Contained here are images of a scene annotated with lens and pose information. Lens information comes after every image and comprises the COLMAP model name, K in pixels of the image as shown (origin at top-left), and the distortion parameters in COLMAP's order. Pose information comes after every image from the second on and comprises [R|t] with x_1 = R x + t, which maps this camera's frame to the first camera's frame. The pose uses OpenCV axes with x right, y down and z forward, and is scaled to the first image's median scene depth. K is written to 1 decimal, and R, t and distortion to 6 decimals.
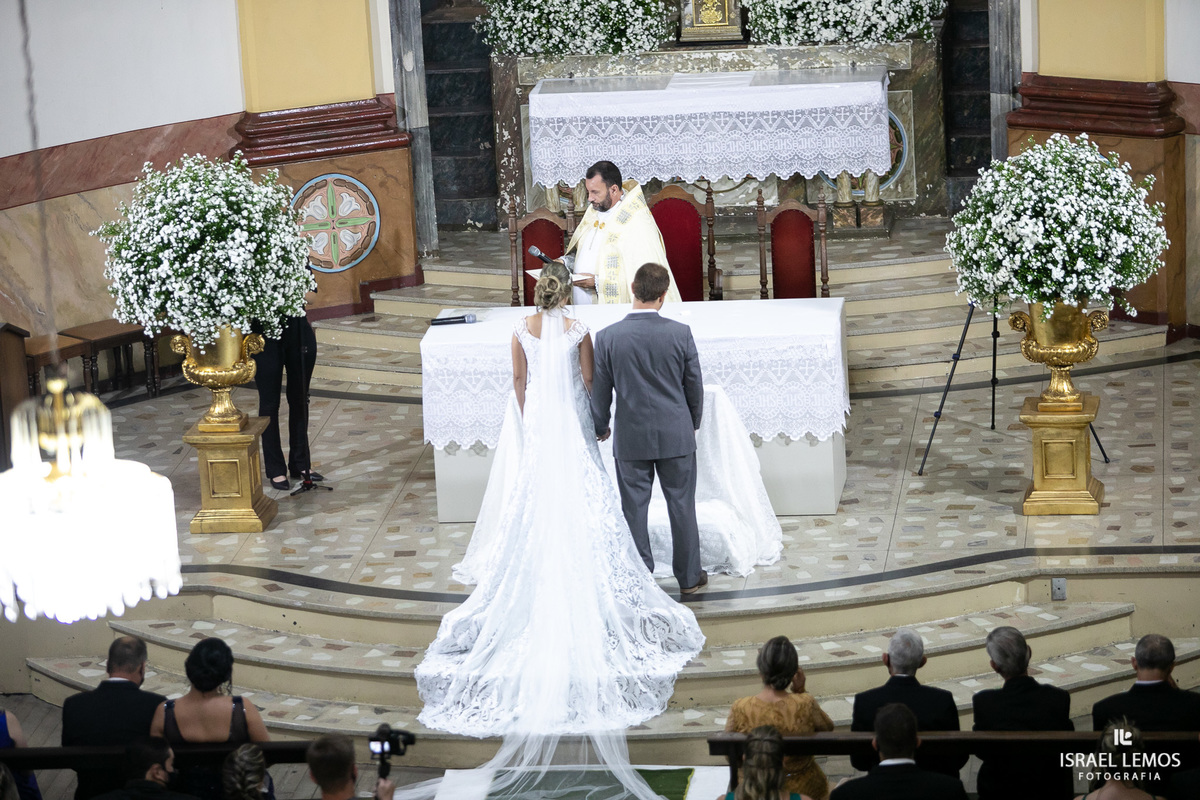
lens RADIAL K [[5161.7, 0, 599.0], [0, 5161.7, 398.1], [0, 0, 1]] dist [2.760089, 0.000000]
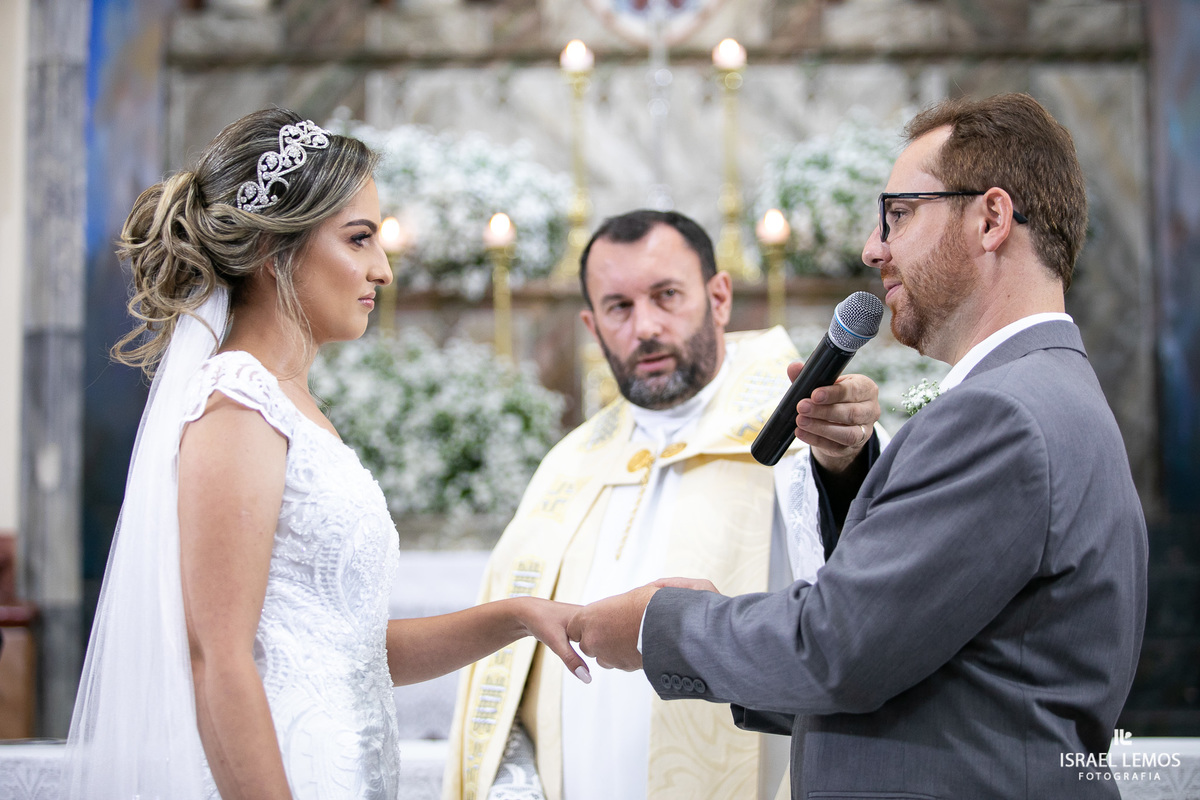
lens RADIAL K [[2854.2, 0, 608.3], [0, 2854.2, 397.2], [0, 0, 1]] dist [0.029307, 0.000000]
pose [[0.995458, 0.055372, 0.077444, -0.006095], [-0.025507, 0.938844, -0.343397, 0.022550], [-0.091722, 0.339862, 0.935992, 0.845803]]
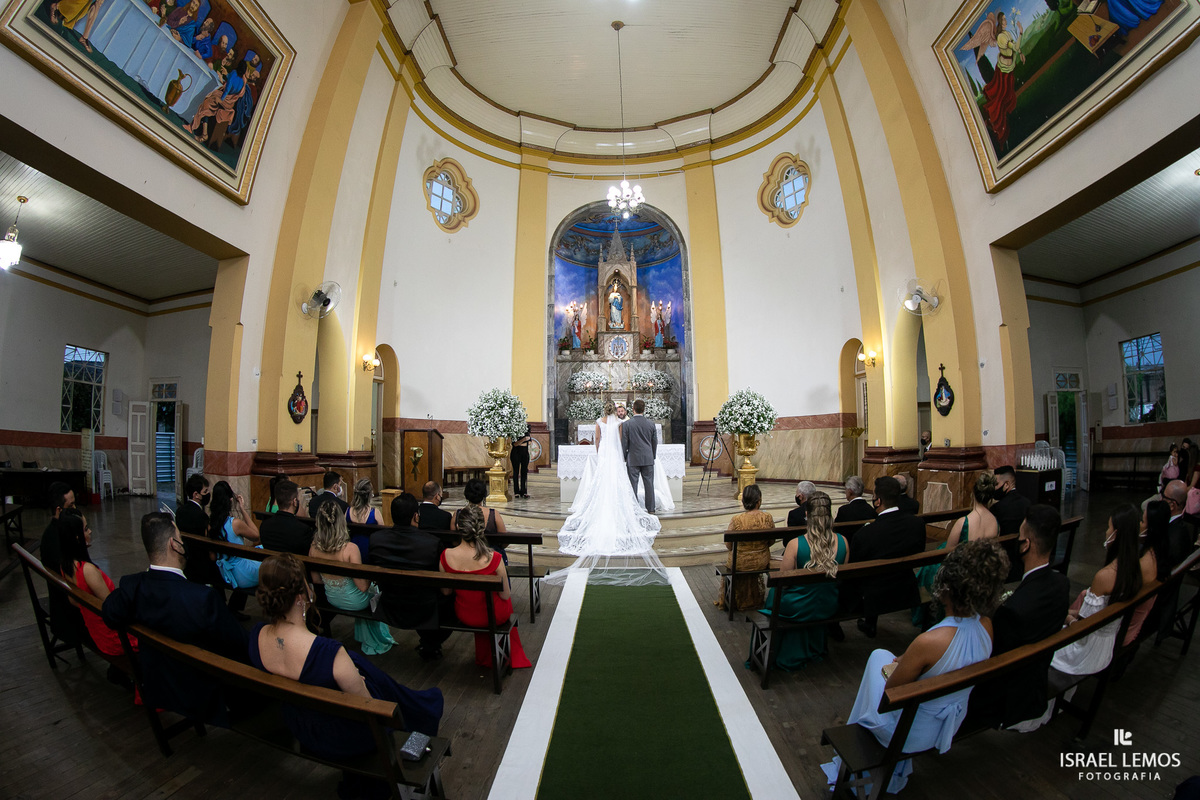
lens RADIAL K [[543.5, 0, 598.8], [0, 543.5, 401.5], [0, 0, 1]] dist [-0.001804, -0.000018]
pose [[0.995876, 0.045064, 0.078737, -0.037050], [-0.018392, 0.950171, -0.311185, 0.069938], [-0.088837, 0.308454, 0.947082, 0.657433]]
